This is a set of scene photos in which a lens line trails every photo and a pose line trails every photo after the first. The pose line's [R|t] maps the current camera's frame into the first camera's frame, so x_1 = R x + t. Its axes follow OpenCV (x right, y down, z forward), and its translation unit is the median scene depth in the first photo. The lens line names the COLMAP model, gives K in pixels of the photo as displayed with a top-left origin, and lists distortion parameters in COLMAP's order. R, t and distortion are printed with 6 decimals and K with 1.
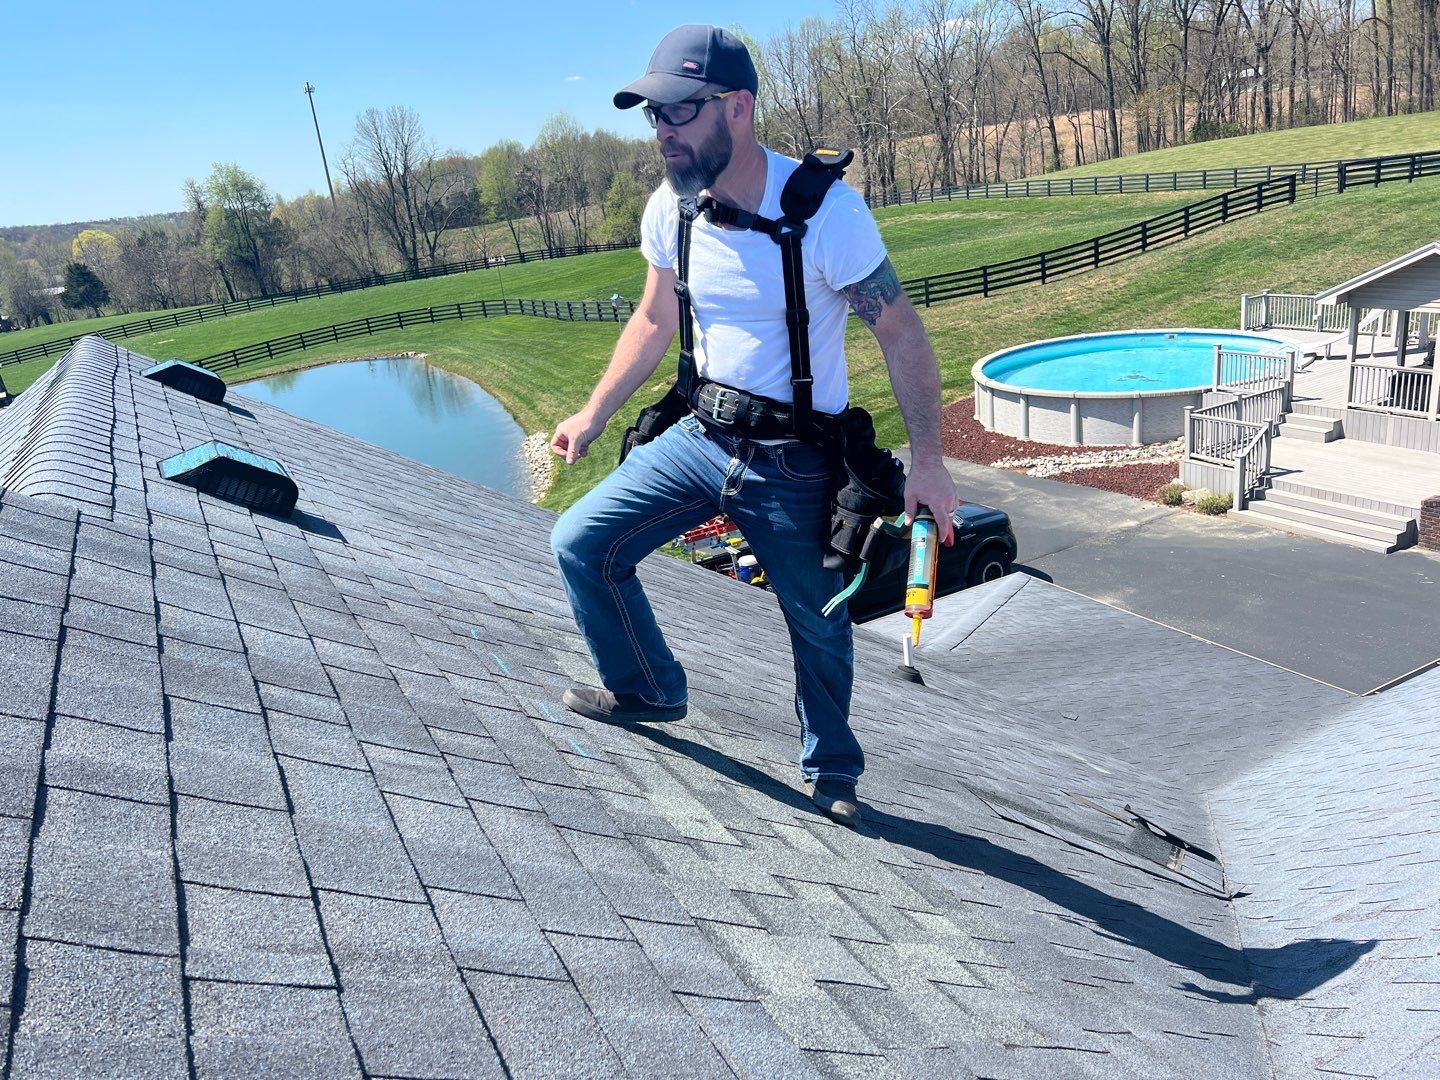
lens RADIAL K [[1066.6, 0, 720.0], [0, 1066.6, 540.0], [0, 0, 1]] dist [0.046427, -0.048573]
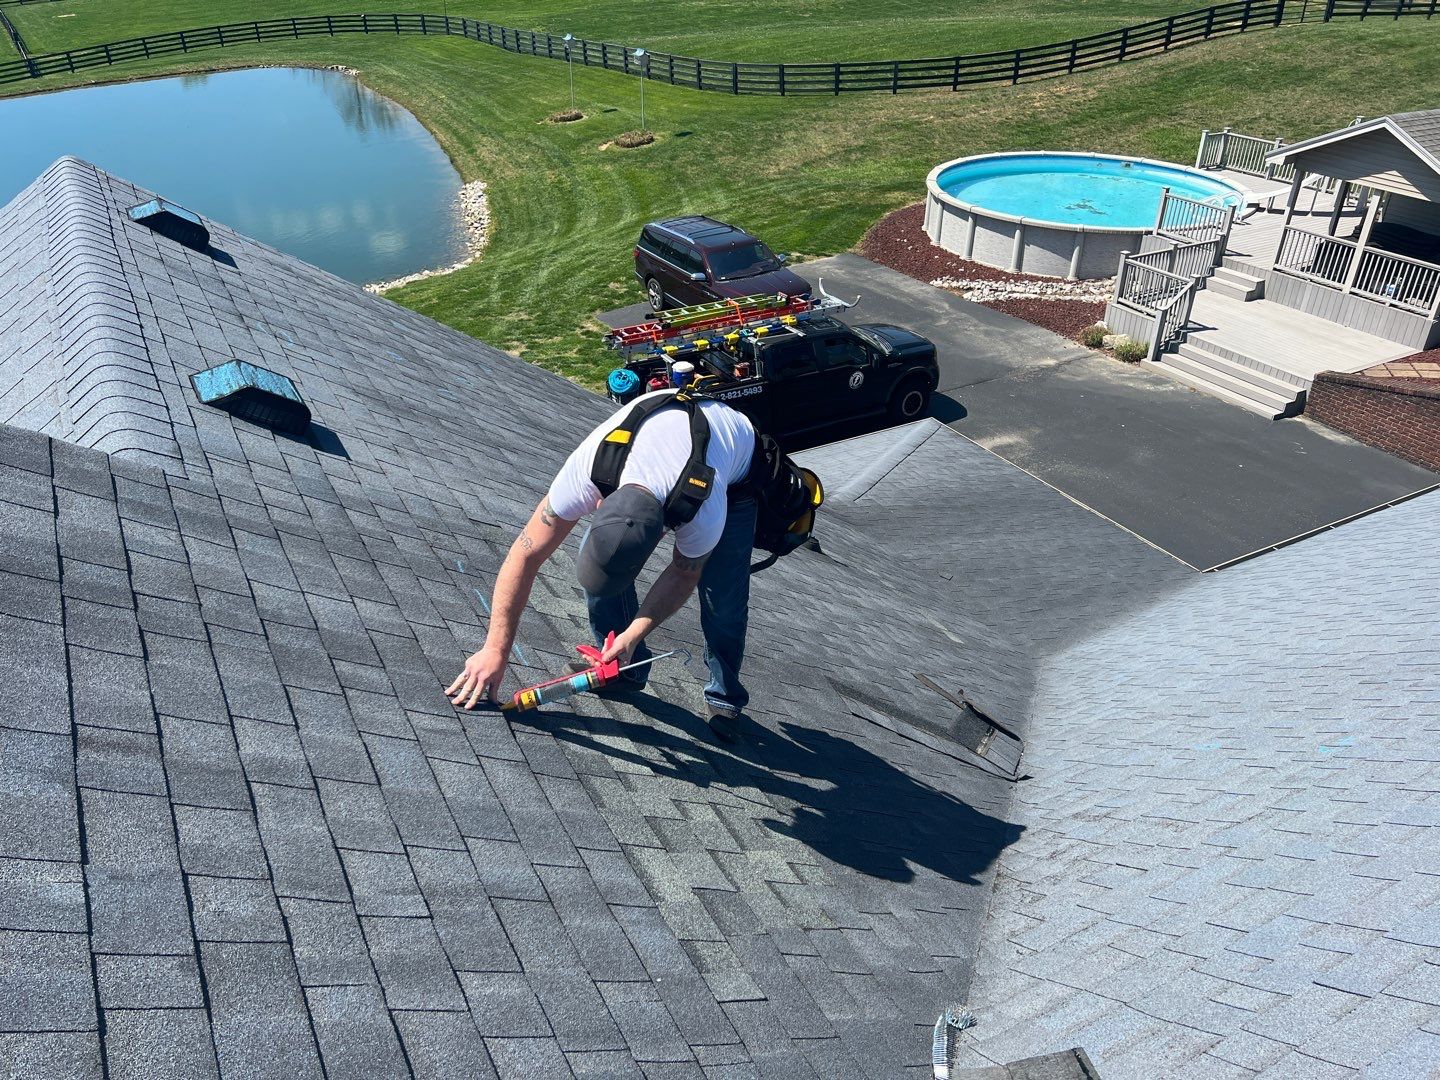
lens RADIAL K [[1067.9, 0, 717.5], [0, 1067.9, 525.6], [0, 0, 1]] dist [0.046753, -0.050047]
pose [[0.992550, 0.094232, 0.077232, -0.003618], [-0.107845, 0.974445, 0.197043, -0.032027], [-0.056690, -0.203904, 0.977348, -0.033915]]
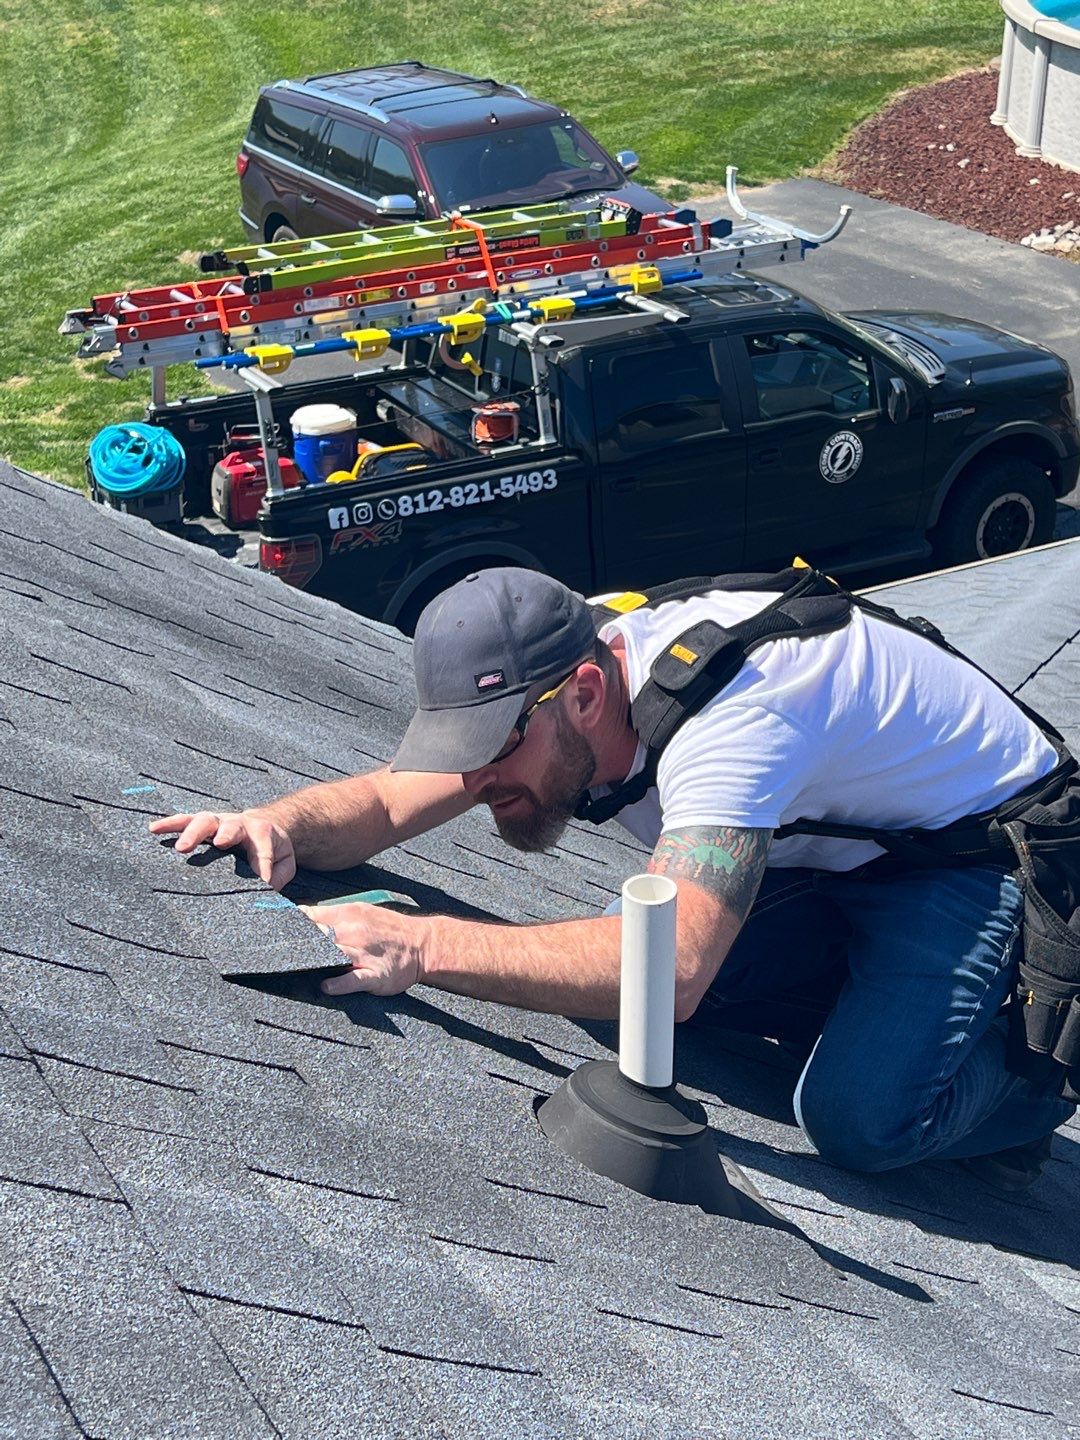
lens RADIAL K [[2352.7, 0, 568.6], [0, 2352.7, 719.2], [0, 0, 1]] dist [0.227160, -1.130902]
pose [[0.991106, 0.094026, 0.094171, 0.037779], [-0.105809, 0.985964, 0.129148, 0.007561], [-0.080706, -0.137963, 0.987144, 0.198287]]
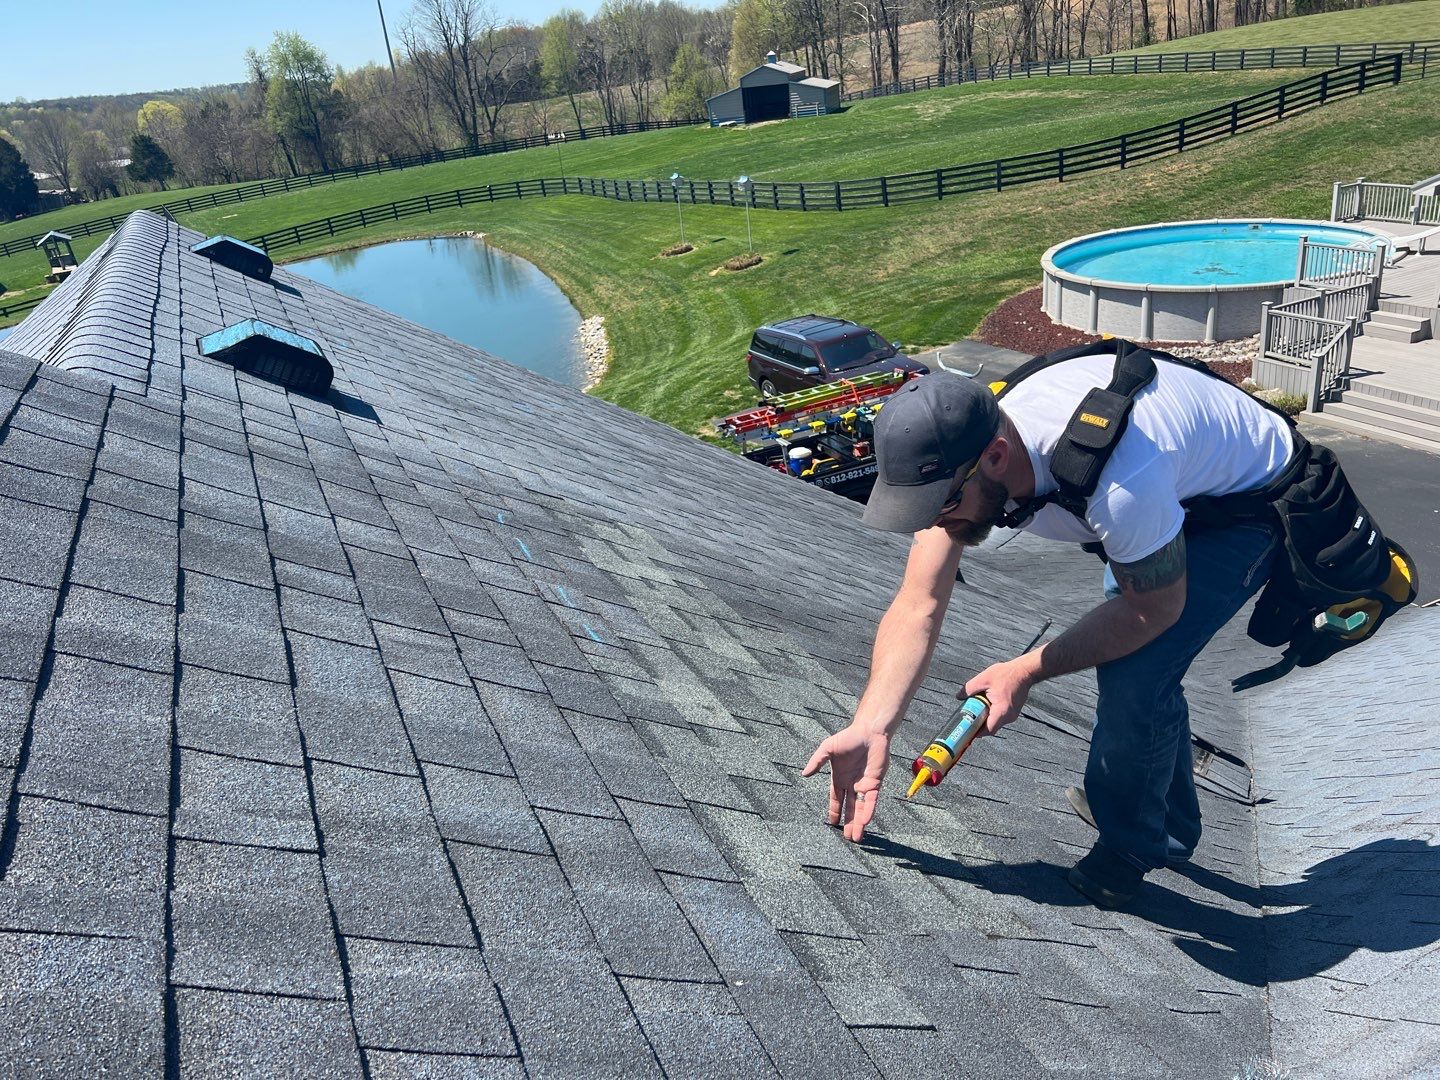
lens RADIAL K [[1067.9, 0, 717.5], [0, 1067.9, 525.6], [0, 0, 1]] dist [0.046753, -0.050047]
pose [[0.998170, 0.030589, -0.052165, 0.003703], [-0.025781, 0.995565, 0.090474, -0.000248], [0.054701, -0.088963, 0.994532, 0.000427]]
